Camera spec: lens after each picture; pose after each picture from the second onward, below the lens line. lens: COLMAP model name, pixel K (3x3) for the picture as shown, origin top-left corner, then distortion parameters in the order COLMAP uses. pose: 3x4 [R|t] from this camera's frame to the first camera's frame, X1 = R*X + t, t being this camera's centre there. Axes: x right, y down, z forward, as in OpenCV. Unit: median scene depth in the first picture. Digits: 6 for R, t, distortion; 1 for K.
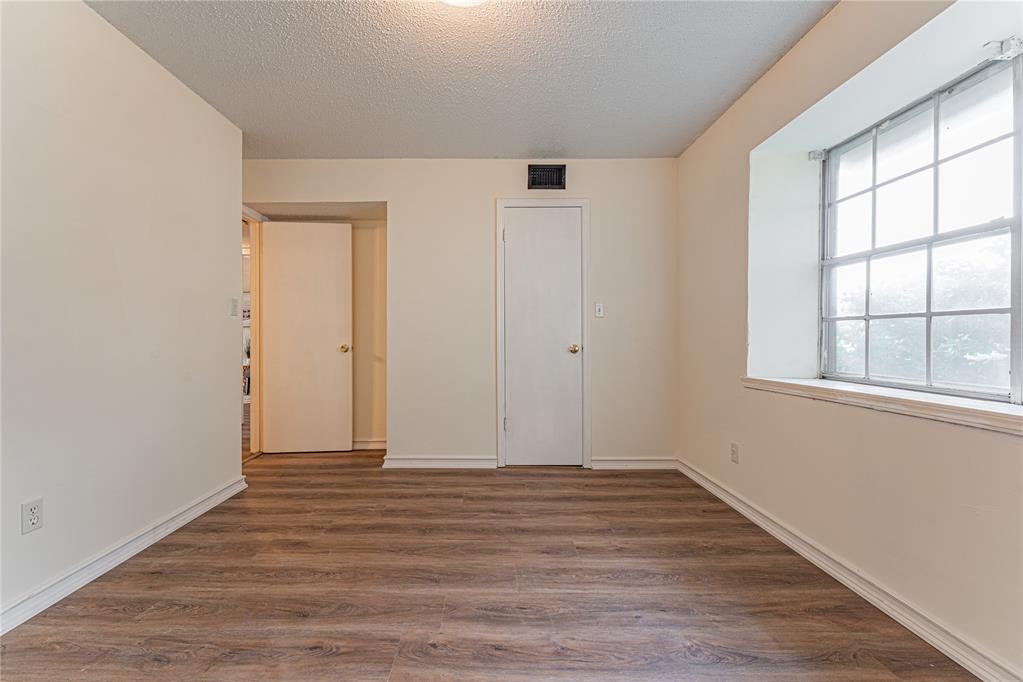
lens RADIAL K [[415.1, 0, 478.2], [0, 415.1, 342.1], [0, 0, 1]] dist [0.002061, -0.000300]
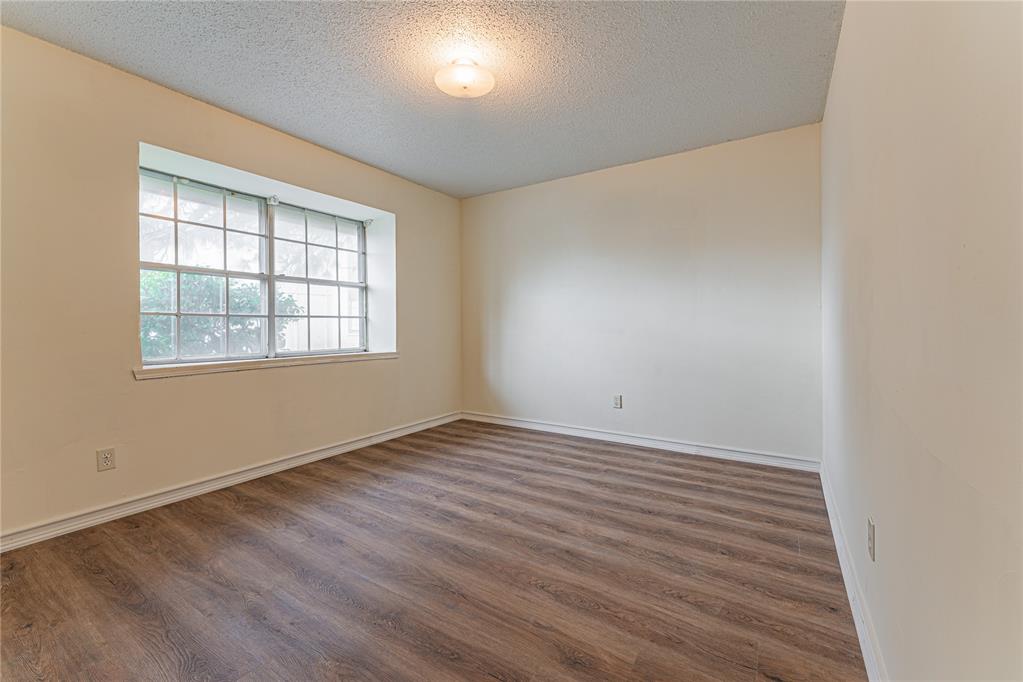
lens RADIAL K [[415.1, 0, 514.5], [0, 415.1, 346.1], [0, 0, 1]] dist [0.002061, -0.000300]
pose [[-0.855370, -0.017442, 0.517723, -0.798204], [0.009050, 0.998777, 0.048602, -0.003089], [-0.517938, 0.046258, -0.854167, 1.849517]]
